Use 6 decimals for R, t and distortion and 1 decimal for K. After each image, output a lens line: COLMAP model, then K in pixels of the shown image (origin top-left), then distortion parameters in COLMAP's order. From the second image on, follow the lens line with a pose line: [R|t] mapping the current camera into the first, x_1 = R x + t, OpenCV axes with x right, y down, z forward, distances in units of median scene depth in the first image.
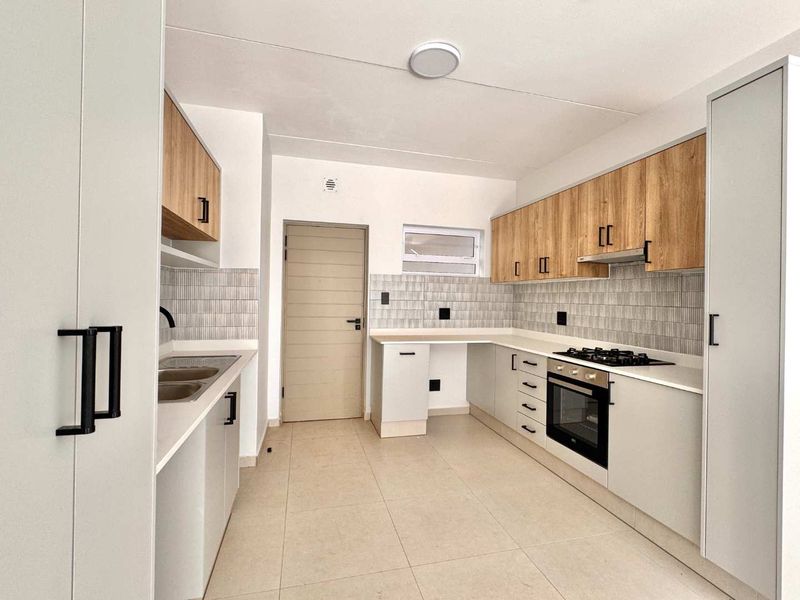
lens RADIAL K [[447.7, 0, 404.2], [0, 447.7, 296.2], [0, 0, 1]] dist [0.011381, -0.000649]
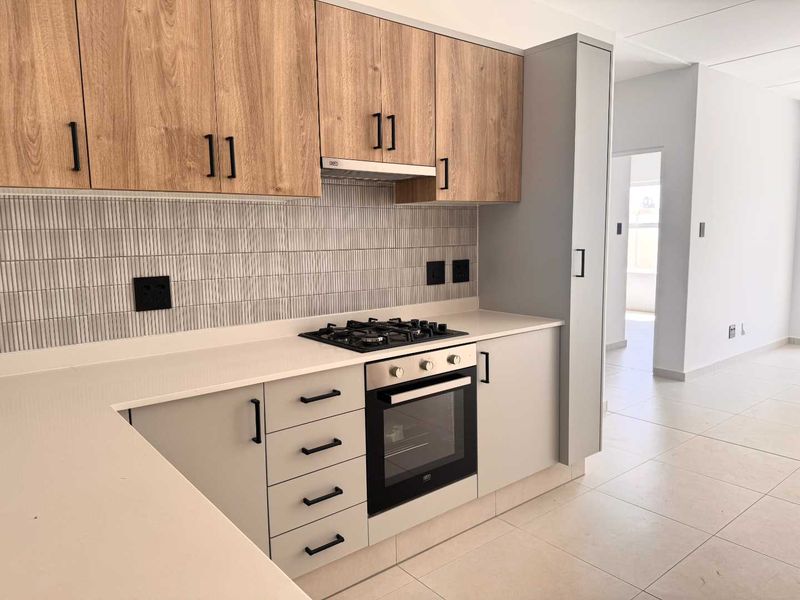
lens RADIAL K [[560.1, 0, 402.7], [0, 560.1, 300.8], [0, 0, 1]] dist [0.085980, -0.115227]
pose [[-0.428816, -0.122589, 0.895036, -0.230337], [0.001070, 0.990681, 0.136201, -0.014445], [-0.903391, 0.059363, -0.424688, 1.200112]]
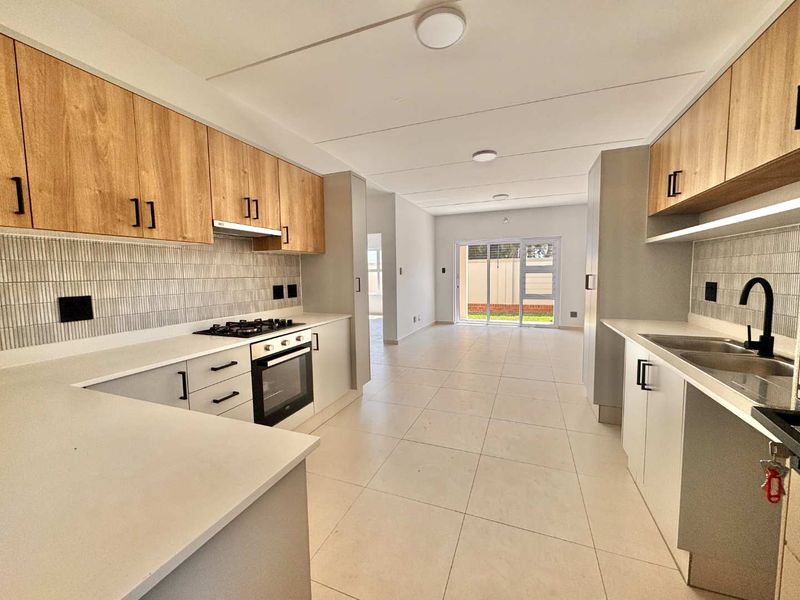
lens RADIAL K [[318.4, 0, 404.2], [0, 318.4, 296.5], [0, 0, 1]] dist [0.000534, 0.000126]
pose [[-0.821098, -0.050783, 0.568524, -0.227012], [-0.004992, 0.996635, 0.081814, 0.001676], [-0.570766, 0.064339, -0.818588, 1.287977]]
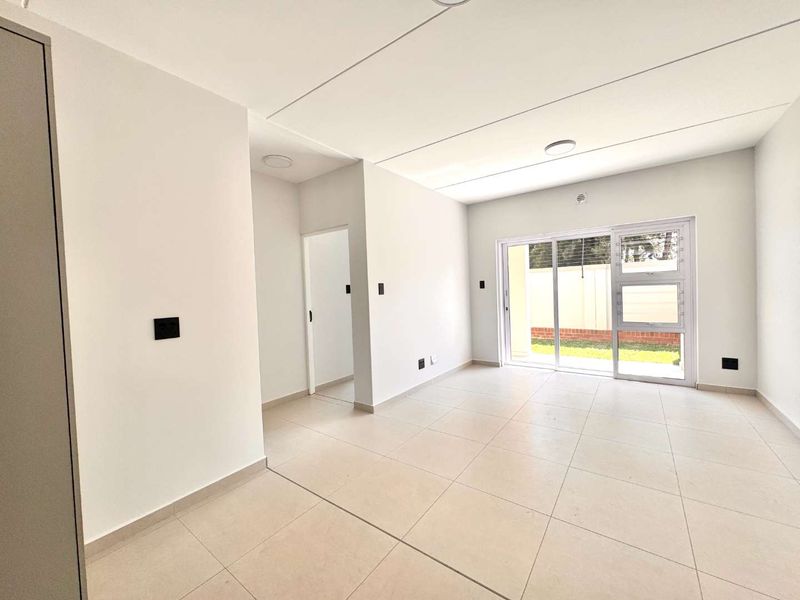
lens RADIAL K [[318.4, 0, 404.2], [0, 318.4, 296.5], [0, 0, 1]] dist [0.000534, 0.000126]
pose [[-0.645724, -0.013819, 0.763446, -0.046909], [0.019575, 0.999208, 0.034644, -0.003851], [-0.763320, 0.037315, -0.644942, 0.381274]]
